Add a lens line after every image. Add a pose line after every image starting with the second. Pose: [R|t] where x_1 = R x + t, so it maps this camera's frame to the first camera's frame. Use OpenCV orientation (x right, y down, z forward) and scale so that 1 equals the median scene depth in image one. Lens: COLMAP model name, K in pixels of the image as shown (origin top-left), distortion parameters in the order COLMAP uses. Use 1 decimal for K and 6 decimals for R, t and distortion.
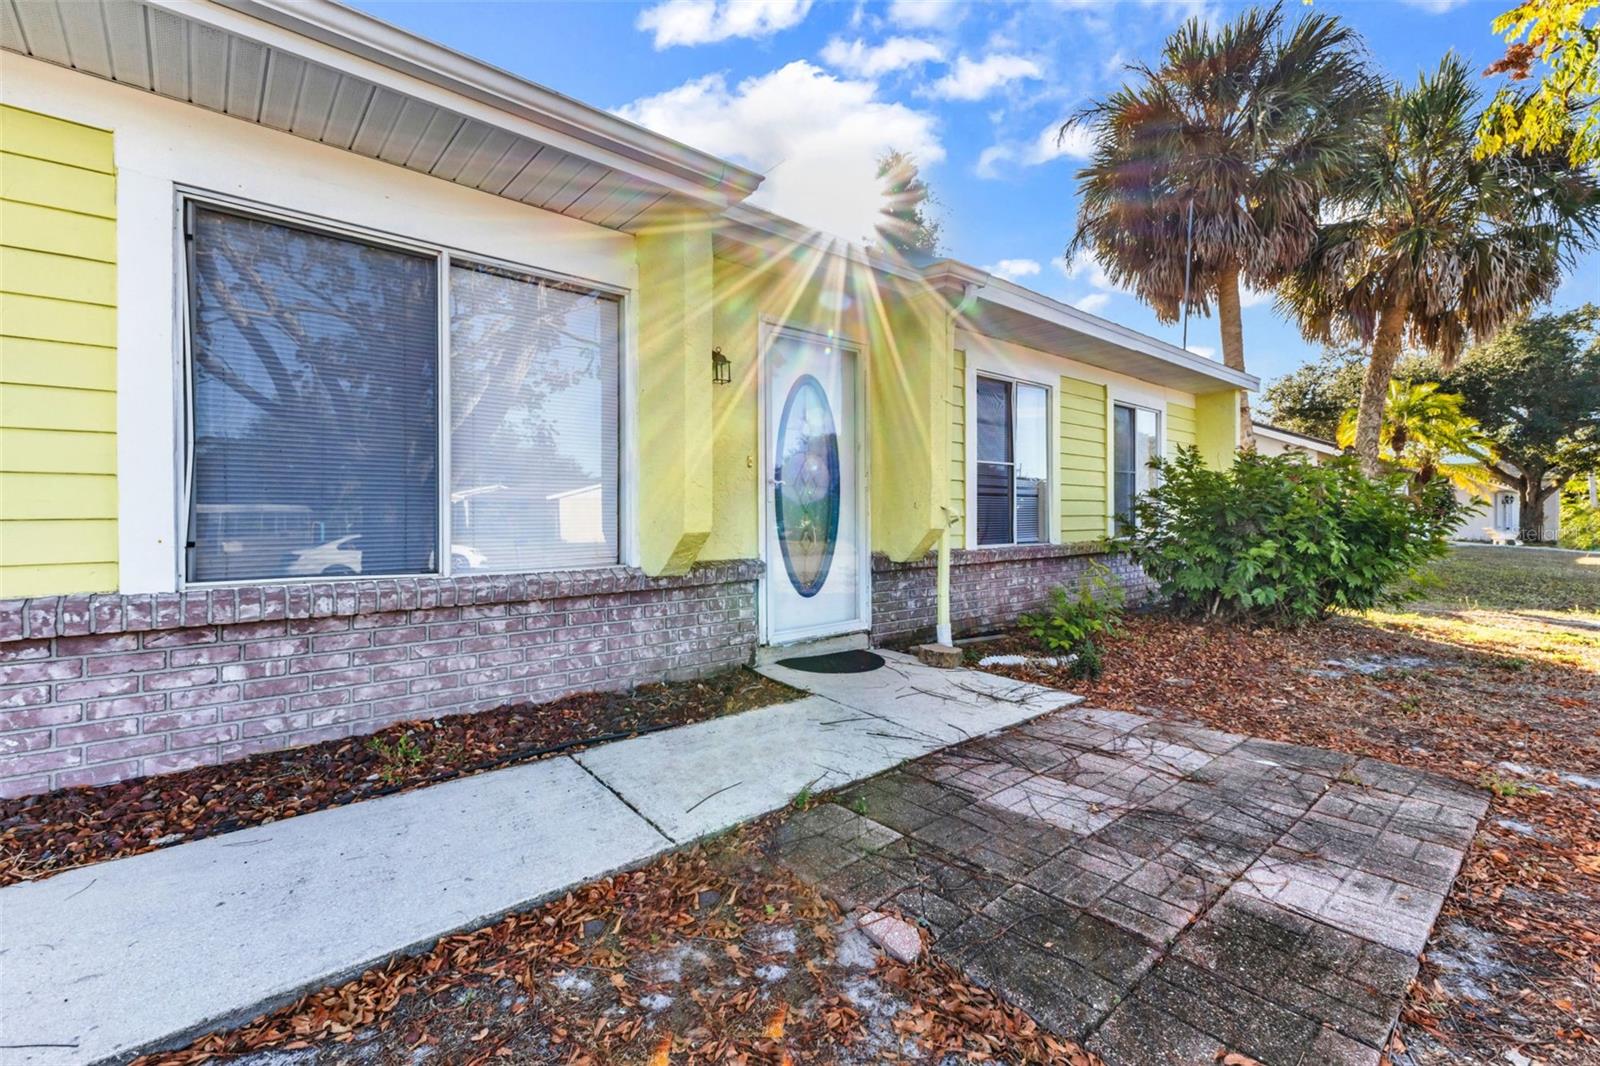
lens RADIAL K [[697.1, 0, 801.6], [0, 697.1, 524.1], [0, 0, 1]] dist [0.002452, 0.000004]
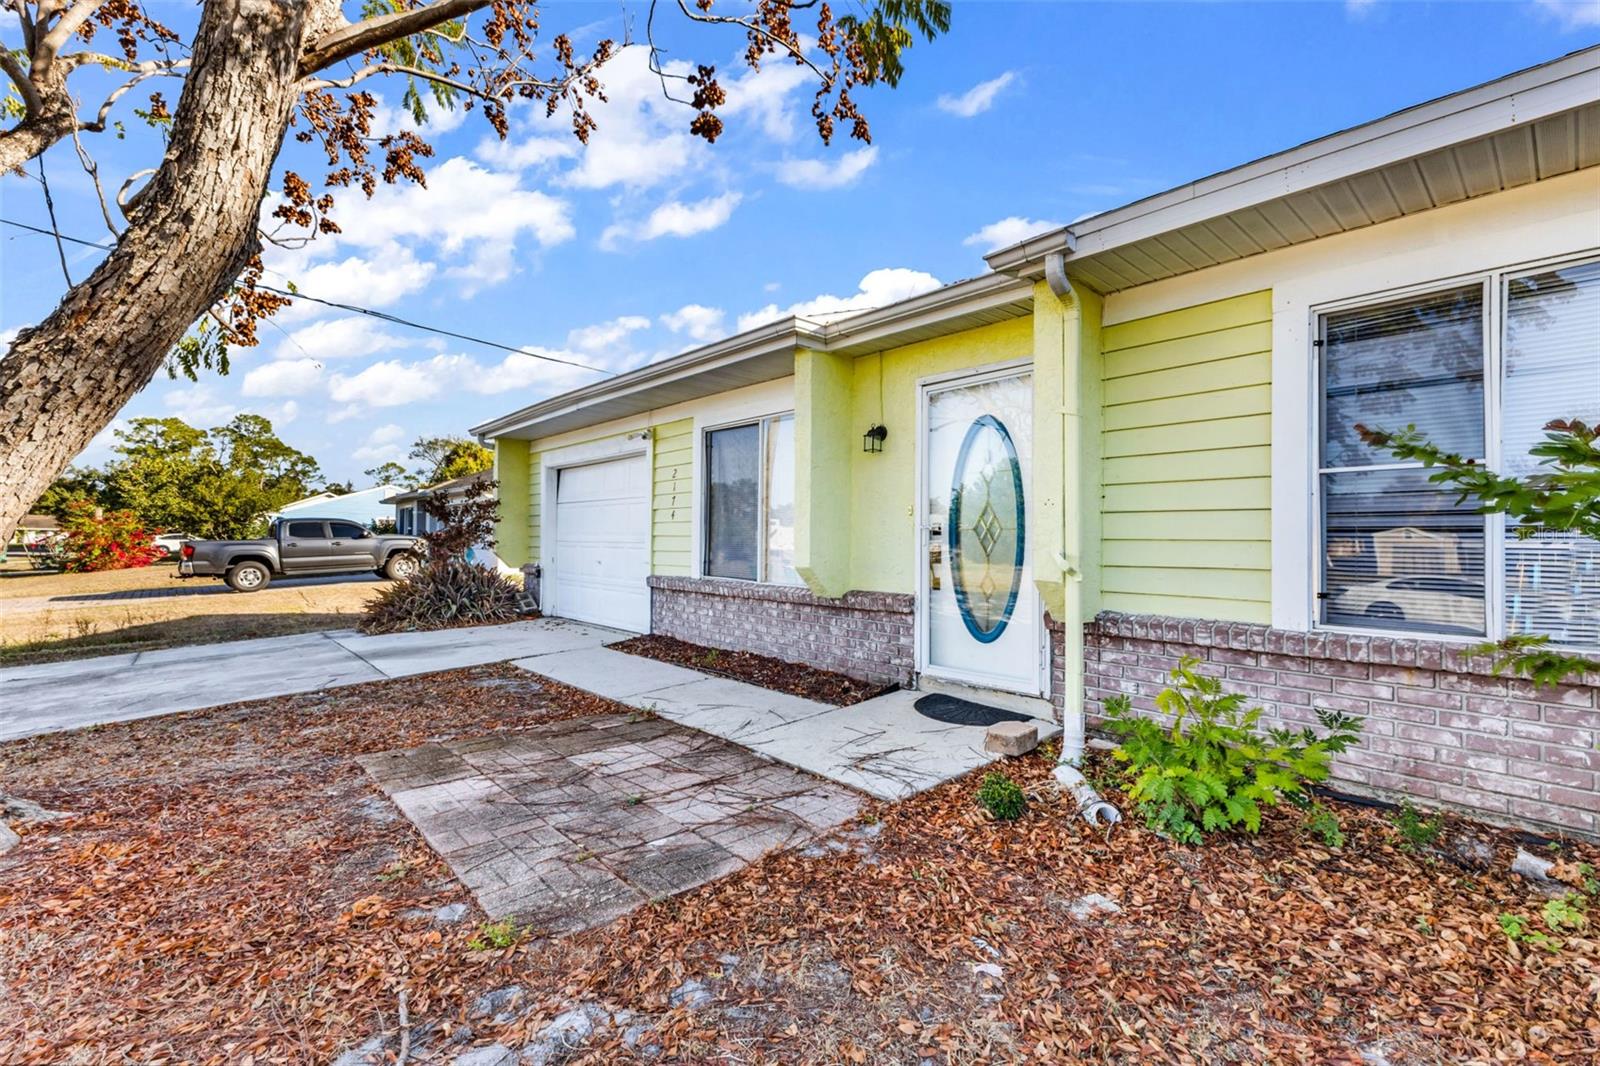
lens RADIAL K [[697.1, 0, 800.9], [0, 697.1, 533.2], [0, 0, 1]] dist [0.002452, 0.000004]
pose [[0.026405, -0.006084, -0.999633, 1.582317], [-0.020555, 0.999767, -0.006628, -0.060372], [0.999440, 0.020722, 0.026273, 1.150617]]
